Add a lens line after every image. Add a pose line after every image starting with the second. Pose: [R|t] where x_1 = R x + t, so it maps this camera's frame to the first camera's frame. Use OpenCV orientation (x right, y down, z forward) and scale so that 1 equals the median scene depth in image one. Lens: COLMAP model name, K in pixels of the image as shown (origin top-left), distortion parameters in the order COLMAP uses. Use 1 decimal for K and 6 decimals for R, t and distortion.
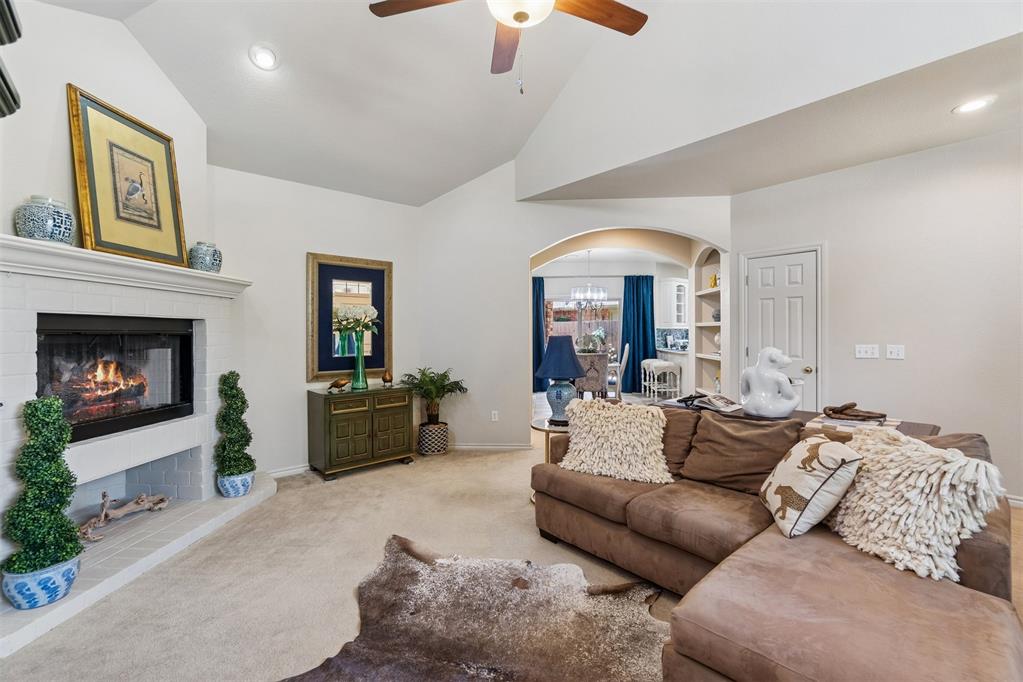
lens RADIAL K [[442.4, 0, 519.6], [0, 442.4, 332.6], [0, 0, 1]] dist [-0.003156, -0.000977]
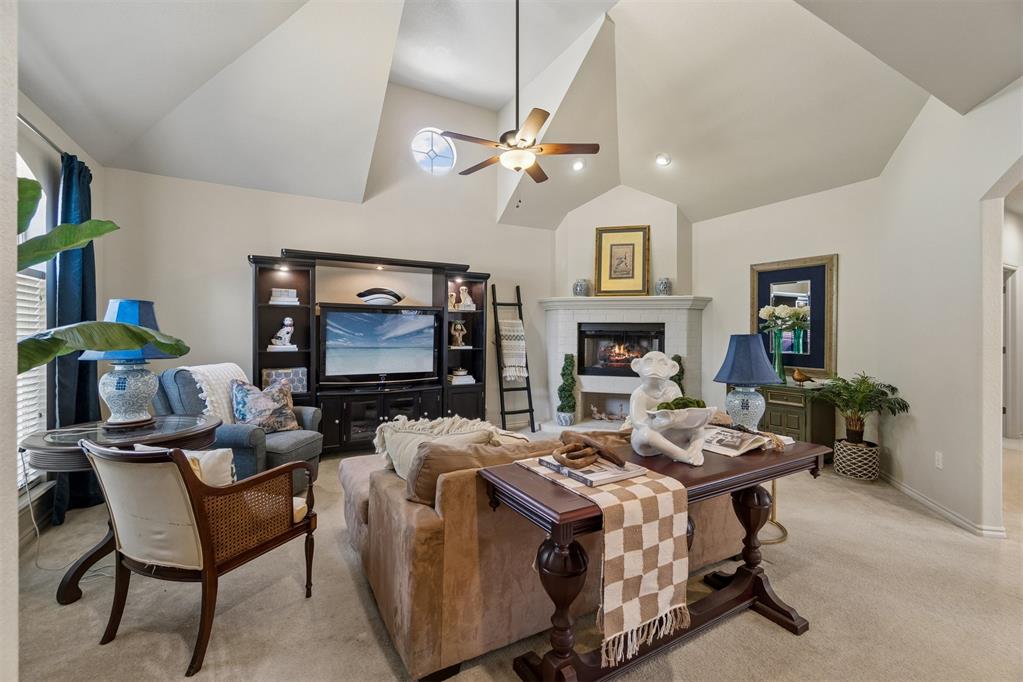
lens RADIAL K [[442.4, 0, 507.6], [0, 442.4, 336.2], [0, 0, 1]] dist [-0.003156, -0.000977]
pose [[-0.223314, 0.014223, -0.974643, 1.163136], [-0.004677, 0.999866, 0.015663, -0.000864], [0.974735, 0.008056, -0.223217, 0.833913]]
